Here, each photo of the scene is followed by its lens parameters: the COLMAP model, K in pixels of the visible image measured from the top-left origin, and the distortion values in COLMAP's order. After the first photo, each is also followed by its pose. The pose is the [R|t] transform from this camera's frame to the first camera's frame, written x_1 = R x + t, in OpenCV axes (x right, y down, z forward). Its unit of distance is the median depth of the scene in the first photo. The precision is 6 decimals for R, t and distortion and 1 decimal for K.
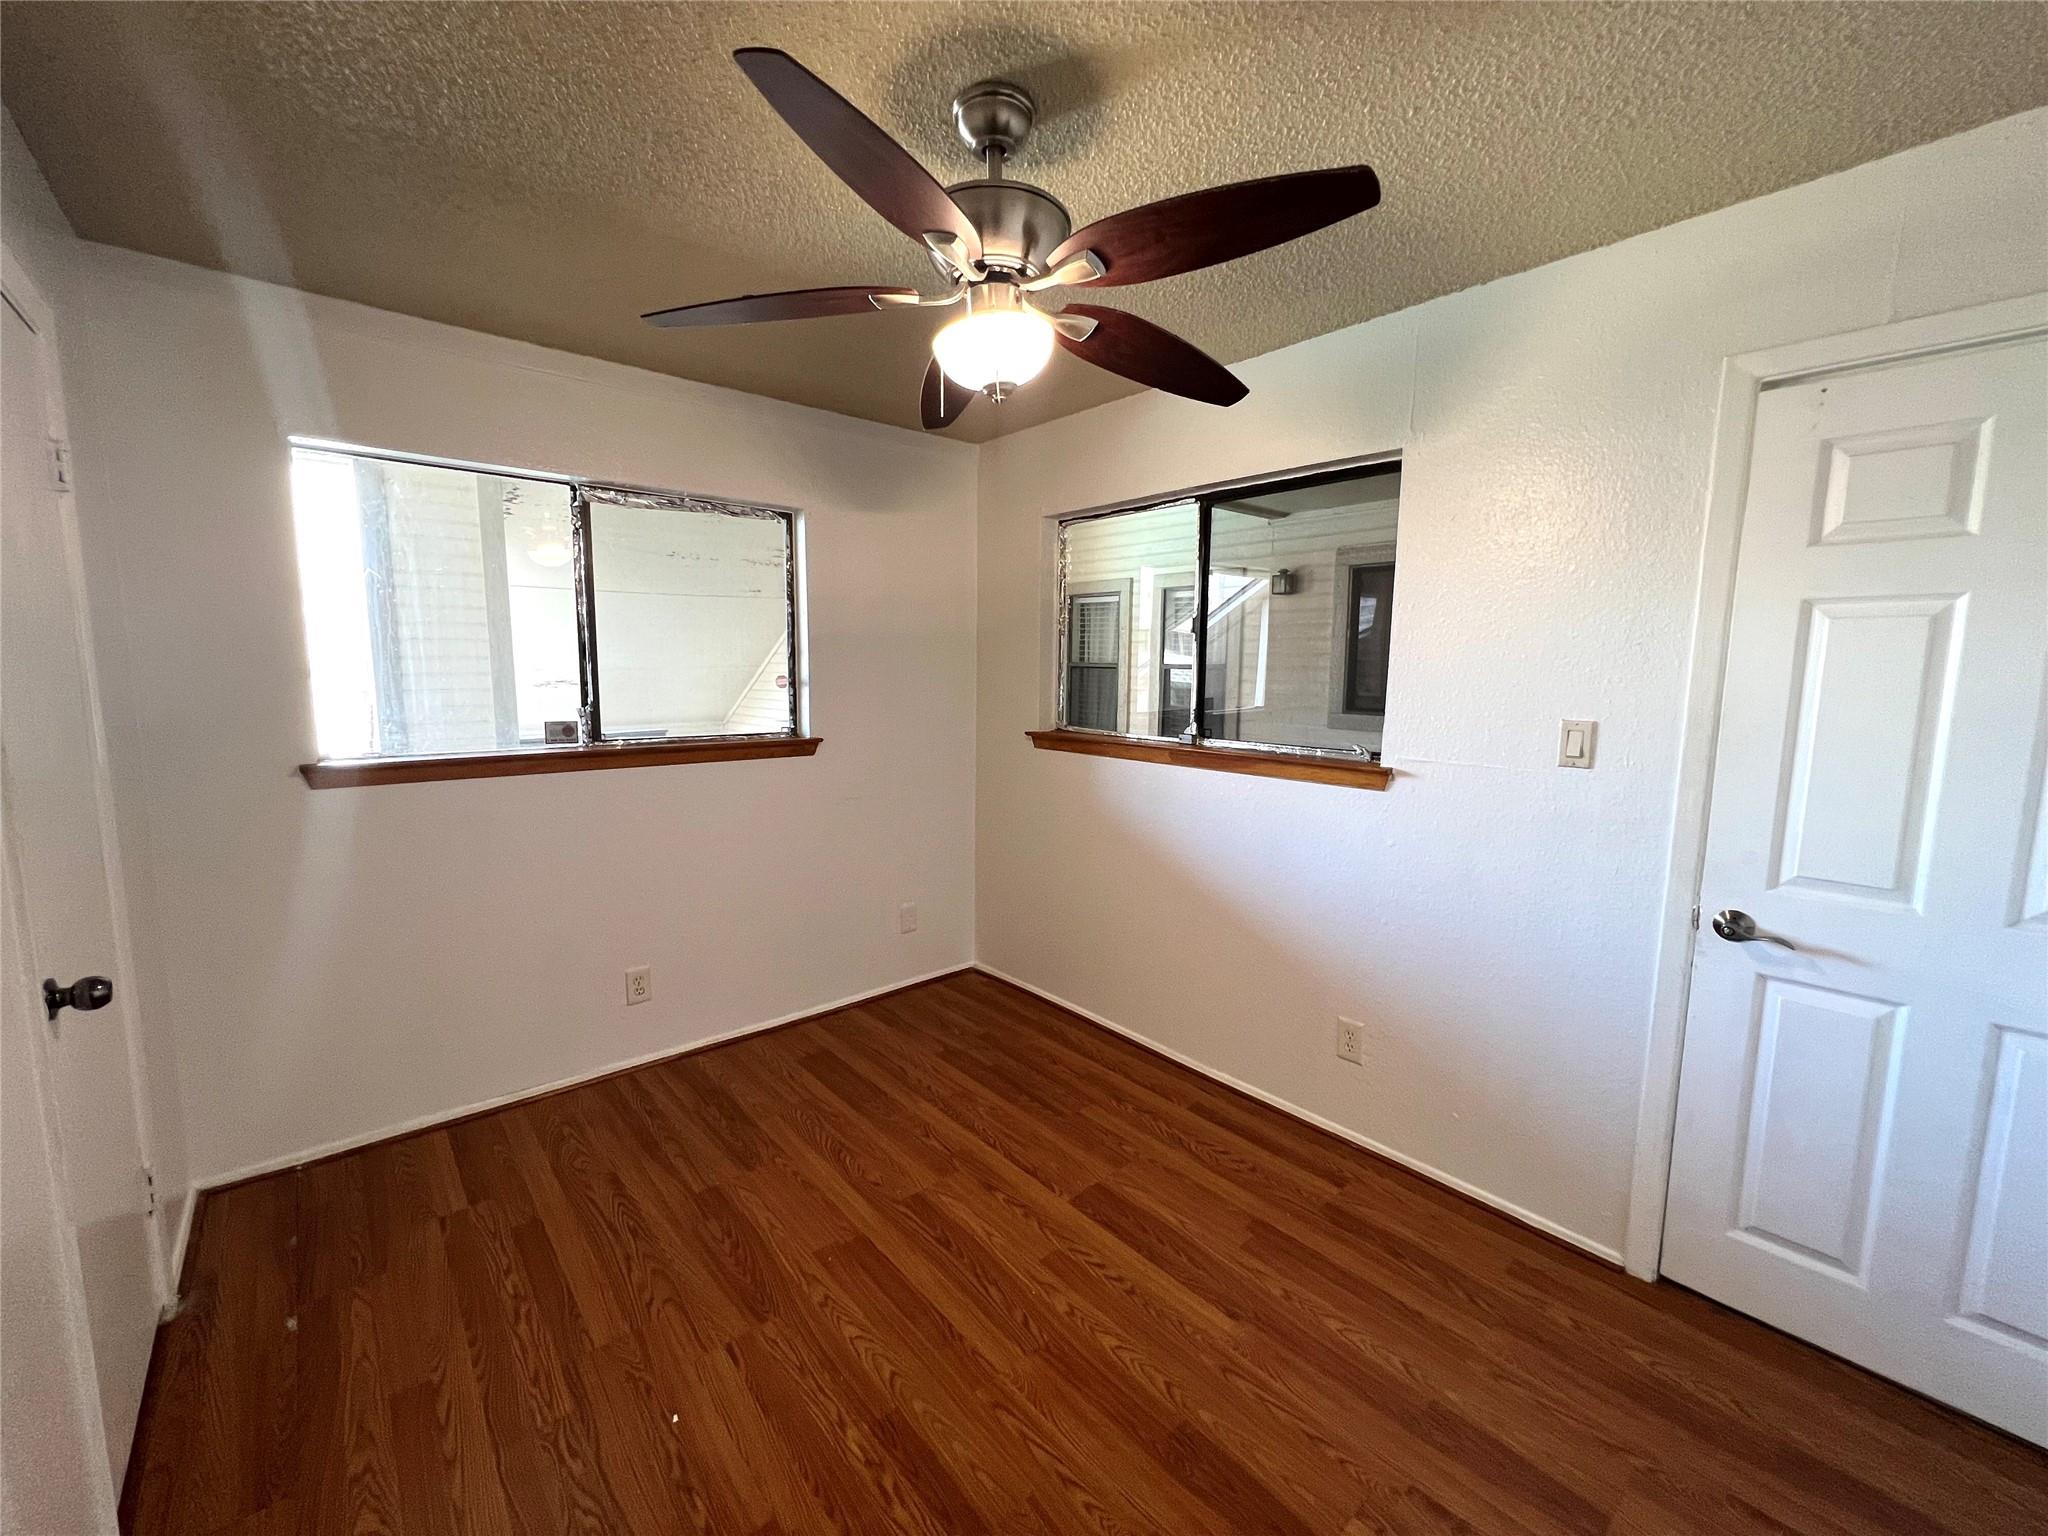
lens RADIAL K [[823.5, 0, 1021.4], [0, 823.5, 762.8], [0, 0, 1]] dist [-0.003789, 0.001352]
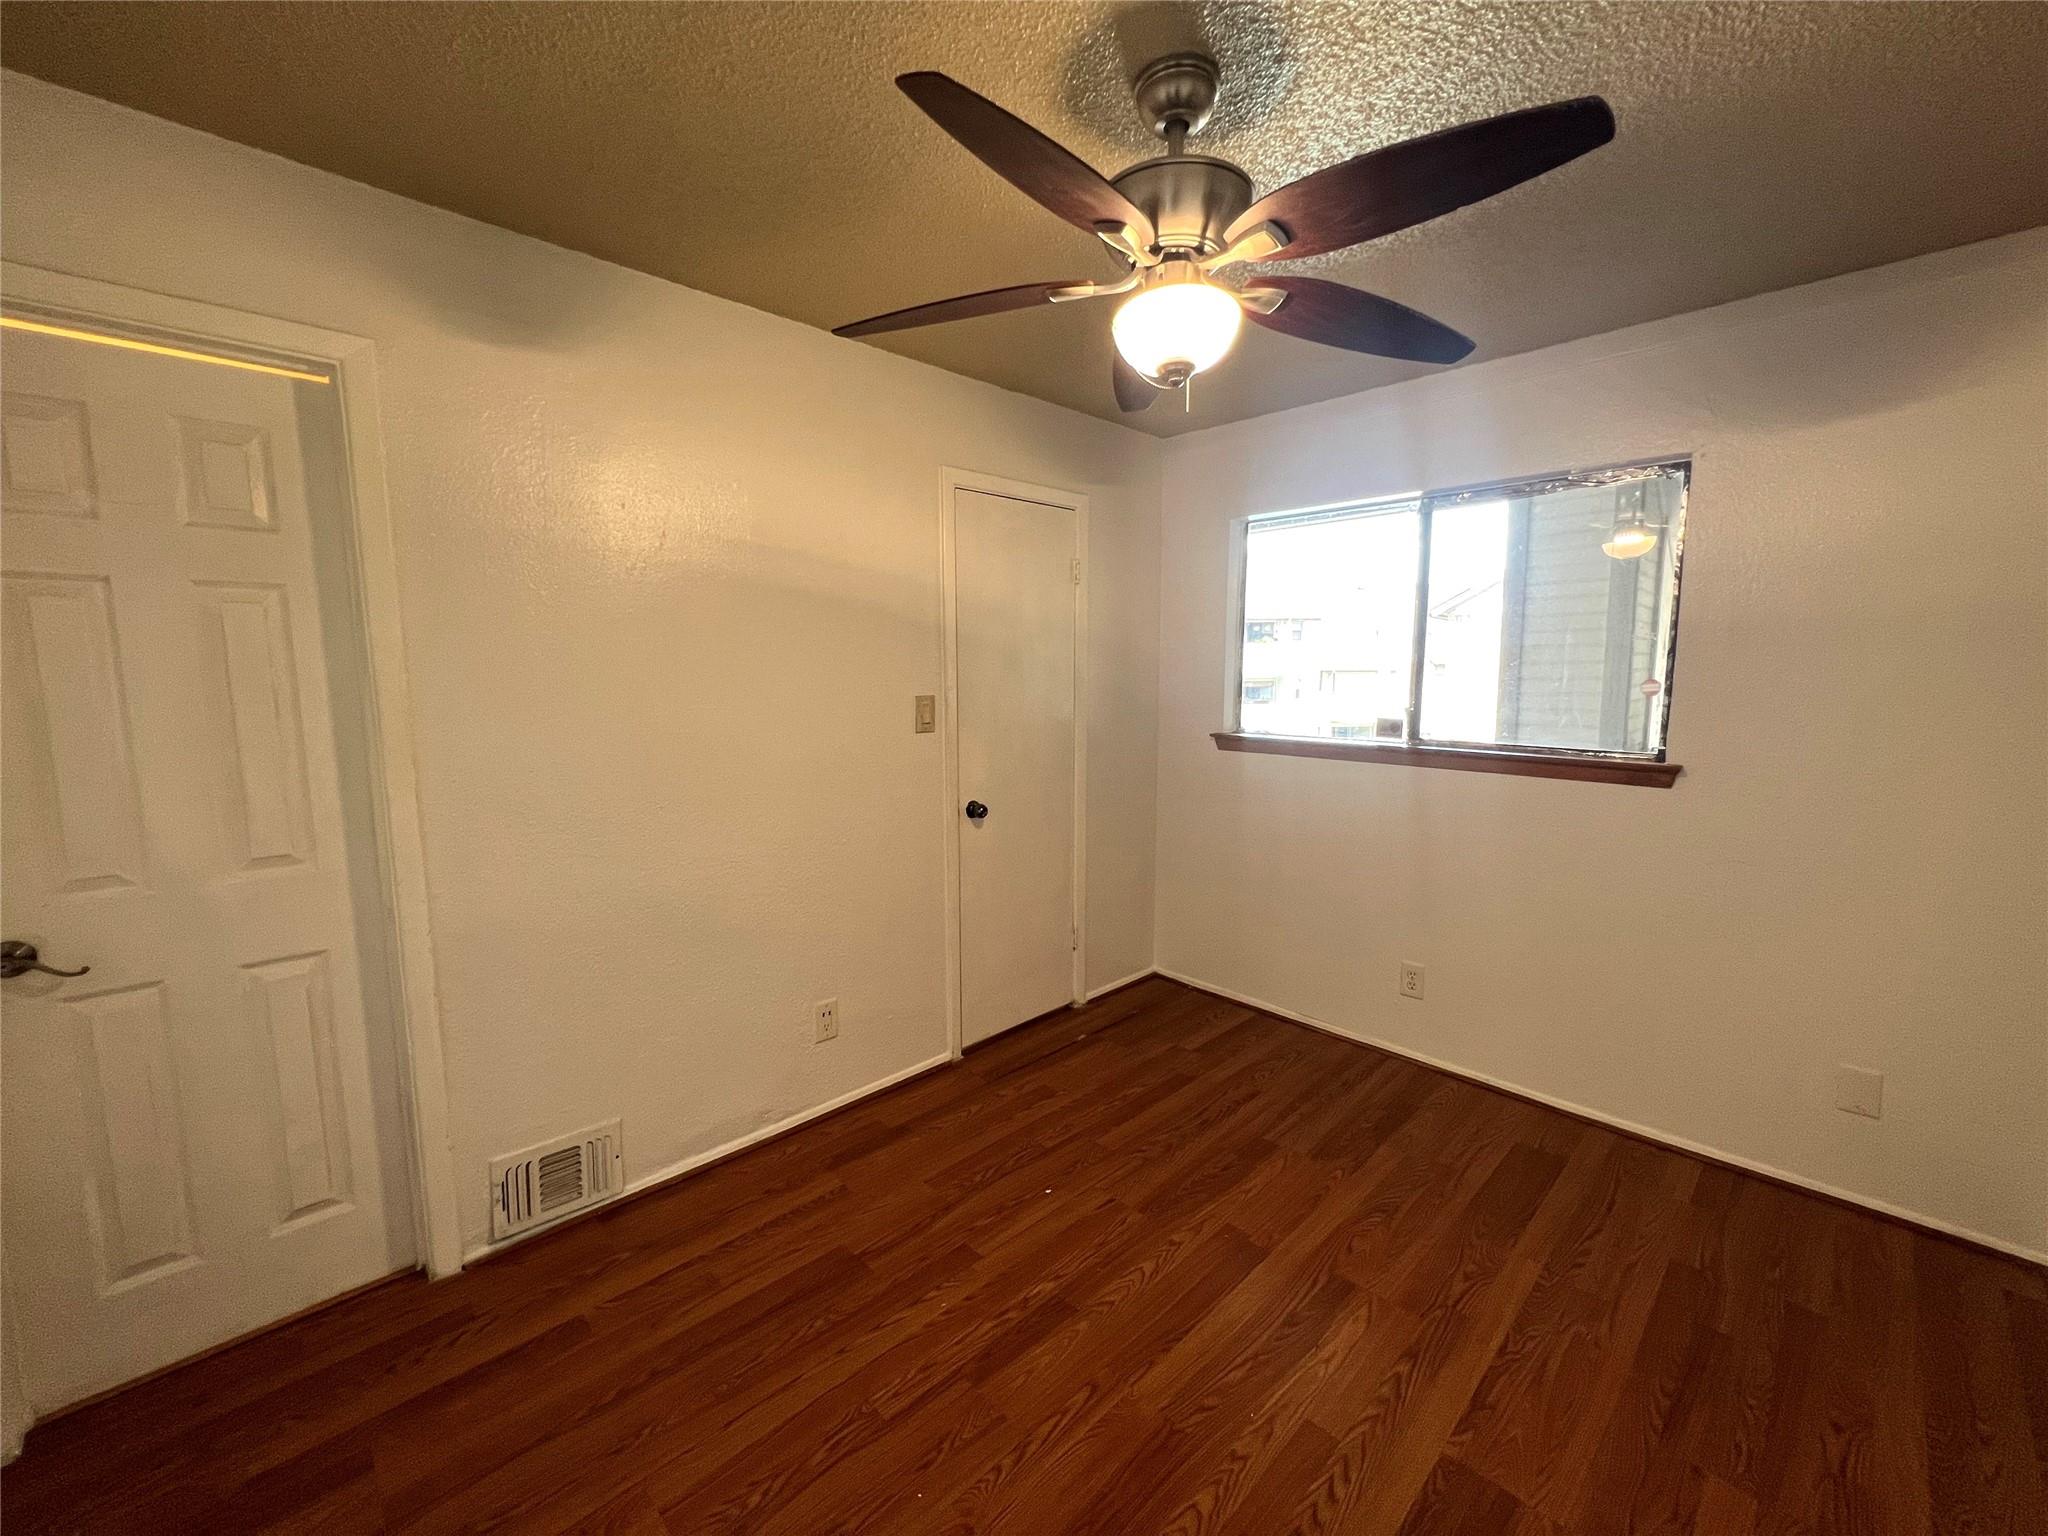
lens RADIAL K [[823.5, 0, 1023.0], [0, 823.5, 771.9], [0, 0, 1]] dist [-0.003789, 0.001352]
pose [[0.050022, 0.117799, -0.991777, 0.634949], [-0.114974, 0.987097, 0.111444, -0.057545], [0.992108, 0.108454, 0.062920, 0.542240]]
